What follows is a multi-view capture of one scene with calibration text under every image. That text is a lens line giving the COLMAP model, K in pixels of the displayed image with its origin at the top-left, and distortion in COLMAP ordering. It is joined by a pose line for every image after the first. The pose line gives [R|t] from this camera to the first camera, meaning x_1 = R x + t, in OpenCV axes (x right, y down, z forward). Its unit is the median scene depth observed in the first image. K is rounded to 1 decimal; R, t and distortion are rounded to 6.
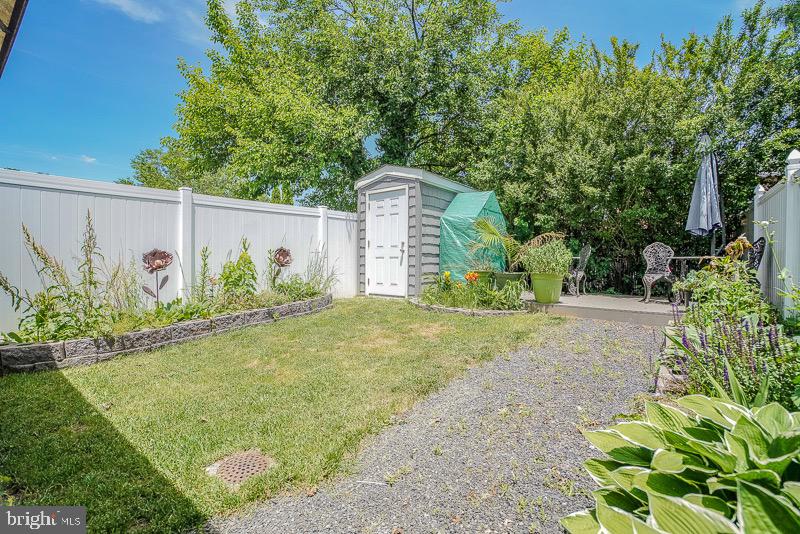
lens RADIAL K [[375.8, 0, 404.3], [0, 375.8, 268.0], [0, 0, 1]] dist [-0.026725, 0.013149]
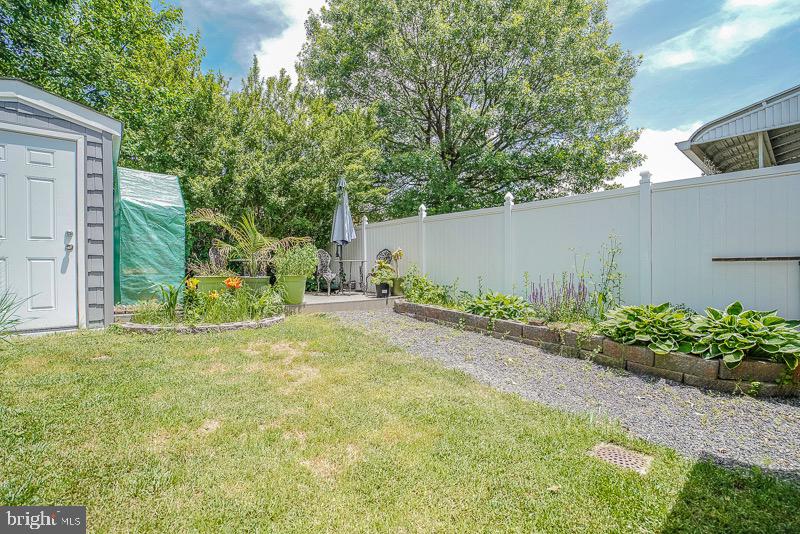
lens RADIAL K [[375.8, 0, 385.0], [0, 375.8, 271.0], [0, 0, 1]] dist [-0.026725, 0.013149]
pose [[0.220832, -0.020973, 0.975086, -0.458876], [0.023307, 0.999597, 0.016222, -0.007559], [-0.975033, 0.019144, 0.221232, 0.409942]]
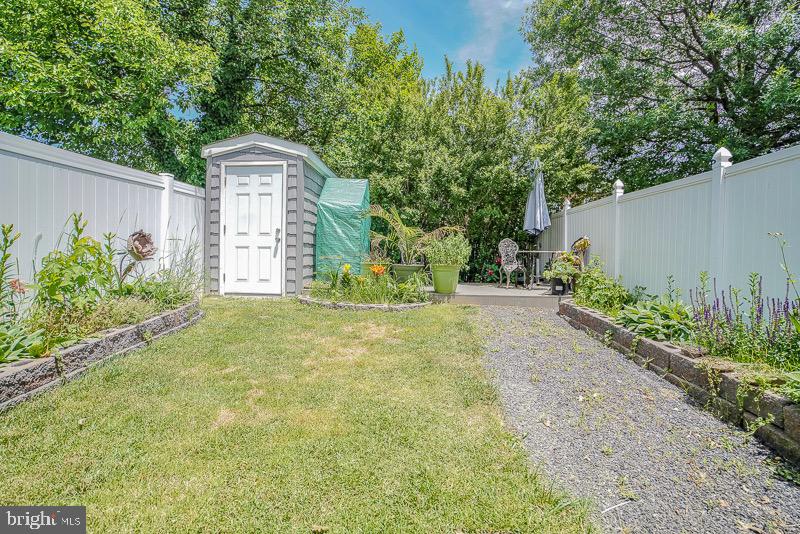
lens RADIAL K [[375.8, 0, 392.6], [0, 375.8, 263.9], [0, 0, 1]] dist [-0.026725, 0.013149]
pose [[0.815783, -0.009754, 0.578276, -0.282268], [0.000378, 0.999867, 0.016332, -0.005446], [-0.578358, -0.013105, 0.815678, 0.175419]]
